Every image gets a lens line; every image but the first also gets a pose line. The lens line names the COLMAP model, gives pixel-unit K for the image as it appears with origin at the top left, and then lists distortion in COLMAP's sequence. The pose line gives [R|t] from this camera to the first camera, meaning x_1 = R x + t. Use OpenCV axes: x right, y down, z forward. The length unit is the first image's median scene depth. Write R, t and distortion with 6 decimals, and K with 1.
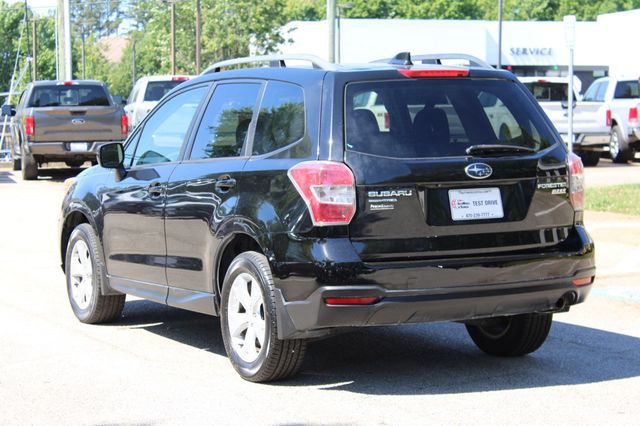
lens RADIAL K [[1526.5, 0, 320.0], [0, 1526.5, 213.0], [0, 0, 1]] dist [0.074677, 0.051176]
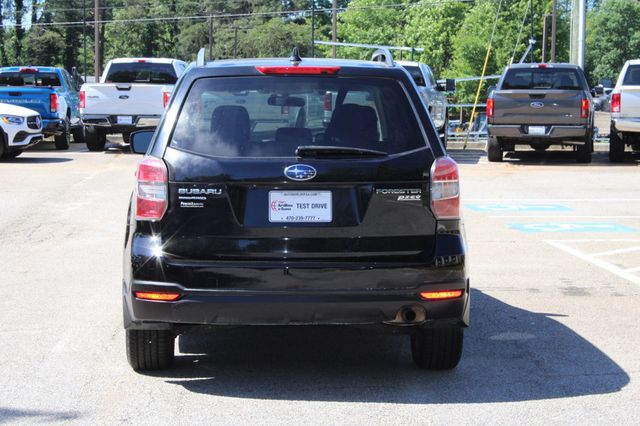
lens RADIAL K [[1526.5, 0, 320.0], [0, 1526.5, 213.0], [0, 0, 1]] dist [0.074677, 0.051176]
pose [[0.907491, 0.055656, -0.416368, 0.513627], [-0.049955, 0.998449, 0.024585, -0.026103], [0.417091, -0.001511, 0.908864, 0.126475]]
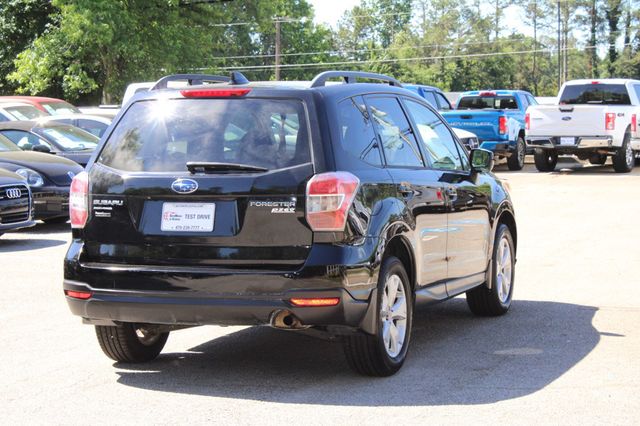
lens RADIAL K [[1526.5, 0, 320.0], [0, 1526.5, 213.0], [0, 0, 1]] dist [0.074677, 0.051176]
pose [[0.673349, 0.059204, -0.736951, 0.944172], [-0.053903, 0.998067, 0.030930, -0.046412], [0.737357, 0.018897, 0.675238, 0.347489]]
